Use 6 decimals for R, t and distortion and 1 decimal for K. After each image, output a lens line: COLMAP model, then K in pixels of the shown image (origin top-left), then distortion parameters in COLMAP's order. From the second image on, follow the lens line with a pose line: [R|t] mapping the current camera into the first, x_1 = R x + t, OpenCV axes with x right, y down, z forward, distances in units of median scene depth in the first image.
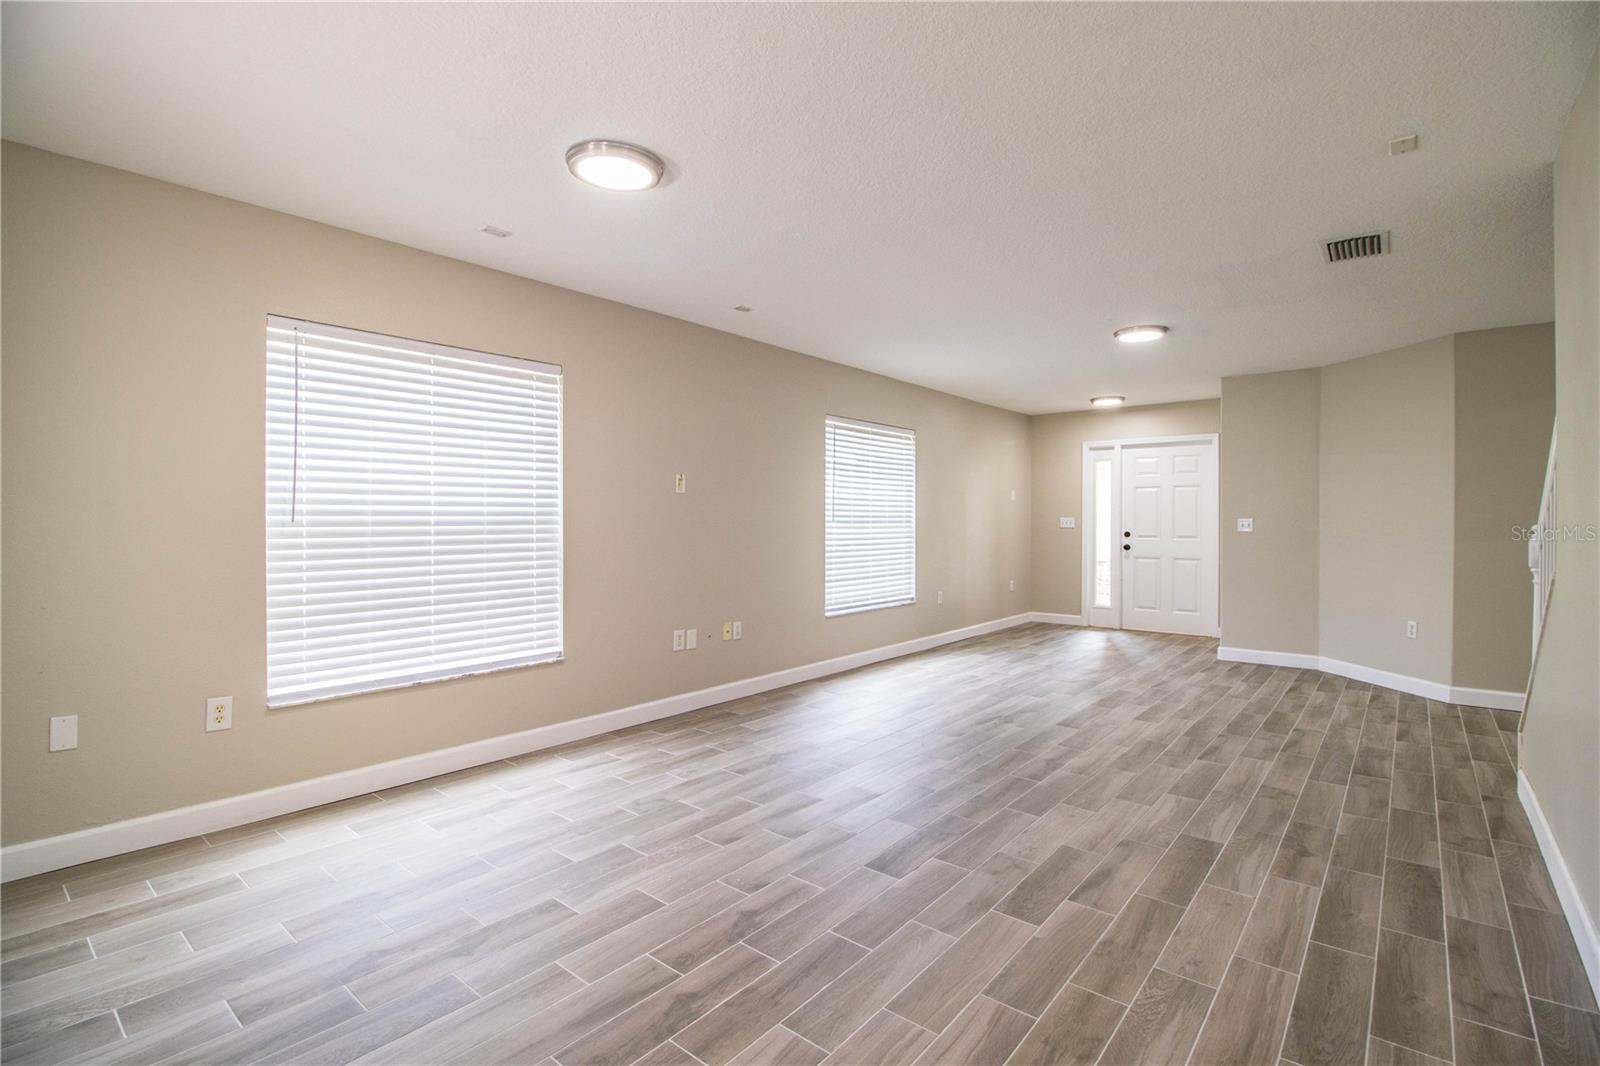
lens RADIAL K [[736.4, 0, 808.4], [0, 736.4, 520.5], [0, 0, 1]] dist [-0.006901, -0.009394]
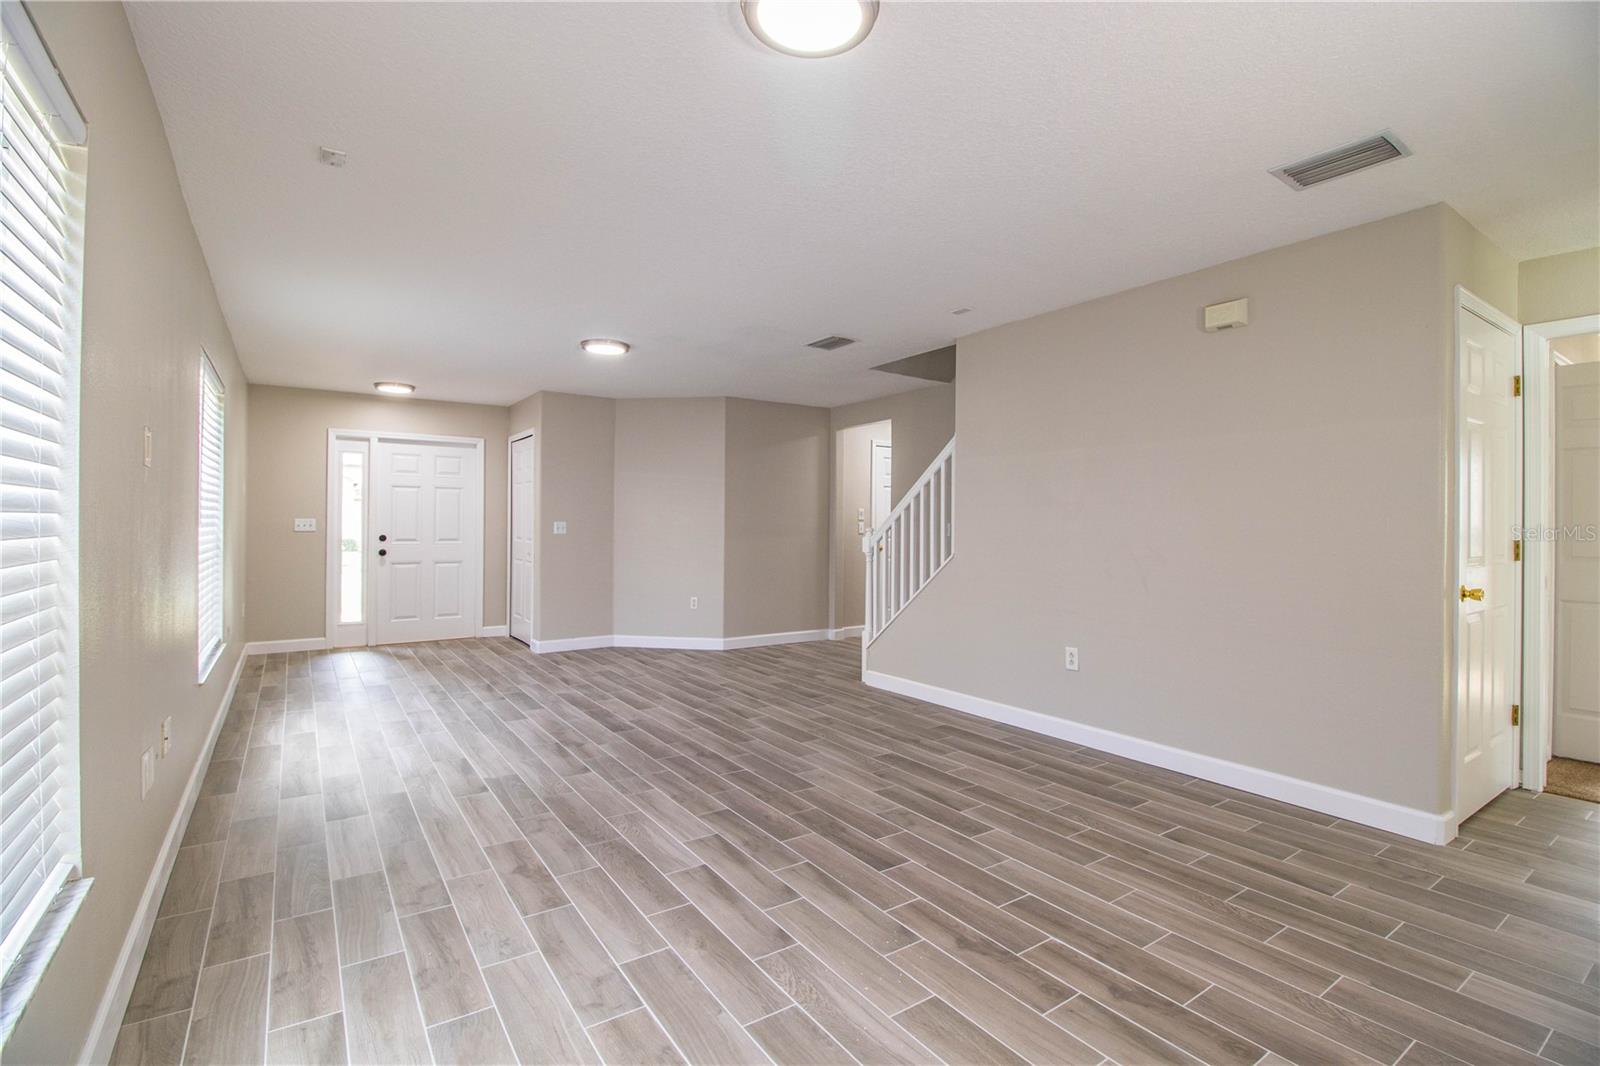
lens RADIAL K [[736.4, 0, 809.9], [0, 736.4, 528.6], [0, 0, 1]] dist [-0.006901, -0.009394]
pose [[0.271279, -0.004096, 0.962492, -0.537822], [-0.005234, 0.999970, 0.005731, -0.001279], [-0.962486, -0.006593, 0.271250, 0.484513]]
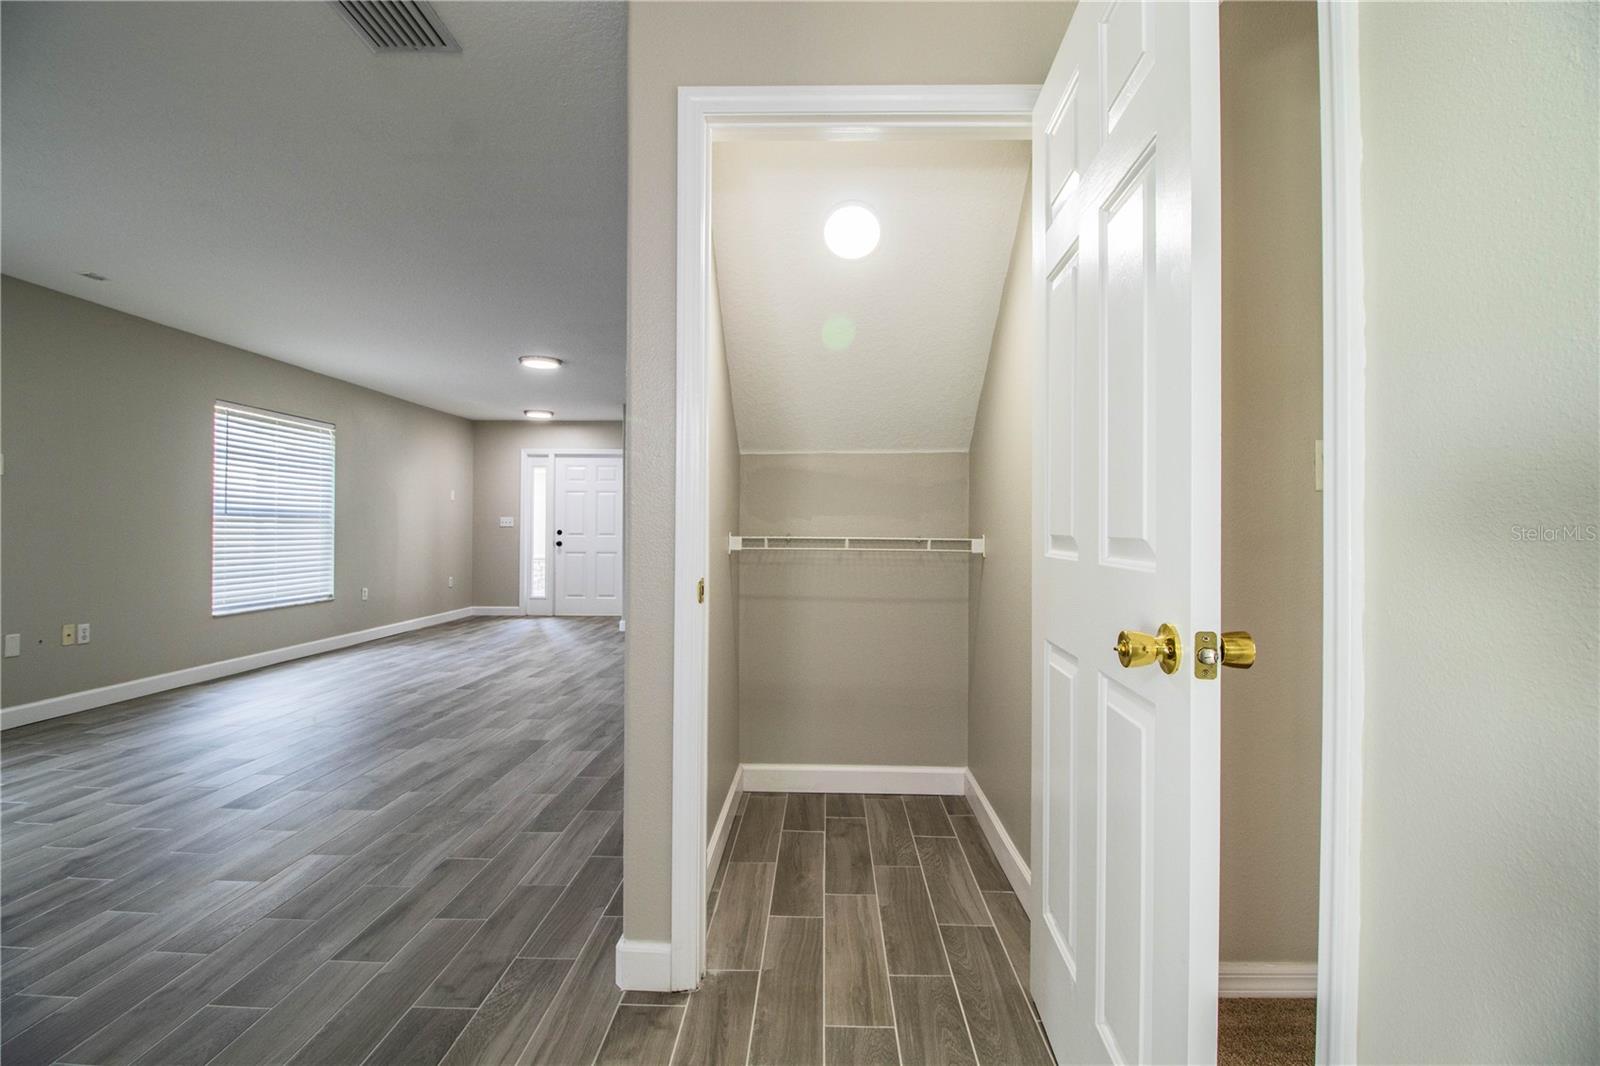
lens RADIAL K [[736.4, 0, 811.6], [0, 736.4, 525.1], [0, 0, 1]] dist [-0.006901, -0.009394]
pose [[0.781069, 0.007428, 0.624401, 0.049132], [-0.004912, 0.999971, -0.005752, 0.022693], [-0.624425, 0.001426, 0.781083, -0.258244]]
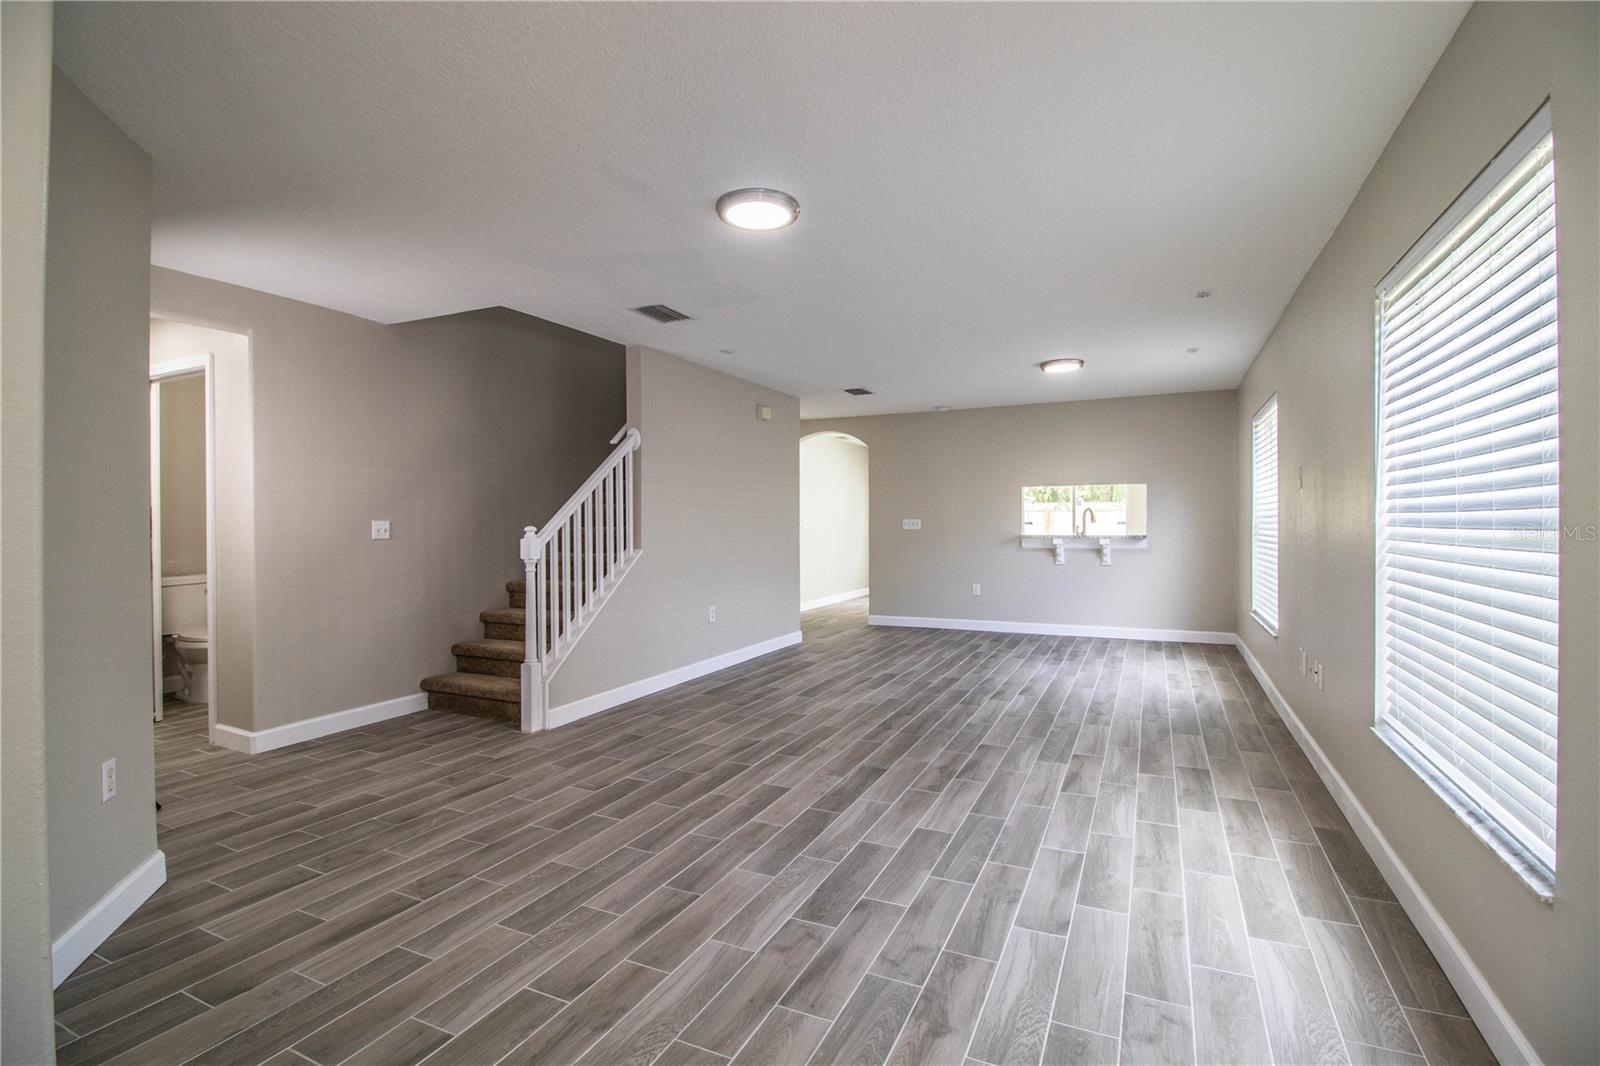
lens RADIAL K [[736.4, 0, 804.5], [0, 736.4, 528.5], [0, 0, 1]] dist [-0.006901, -0.009394]
pose [[-0.970158, 0.005524, -0.242412, 0.628895], [0.003474, 0.999955, 0.008881, -0.001328], [0.242450, 0.007774, -0.970133, 1.783255]]
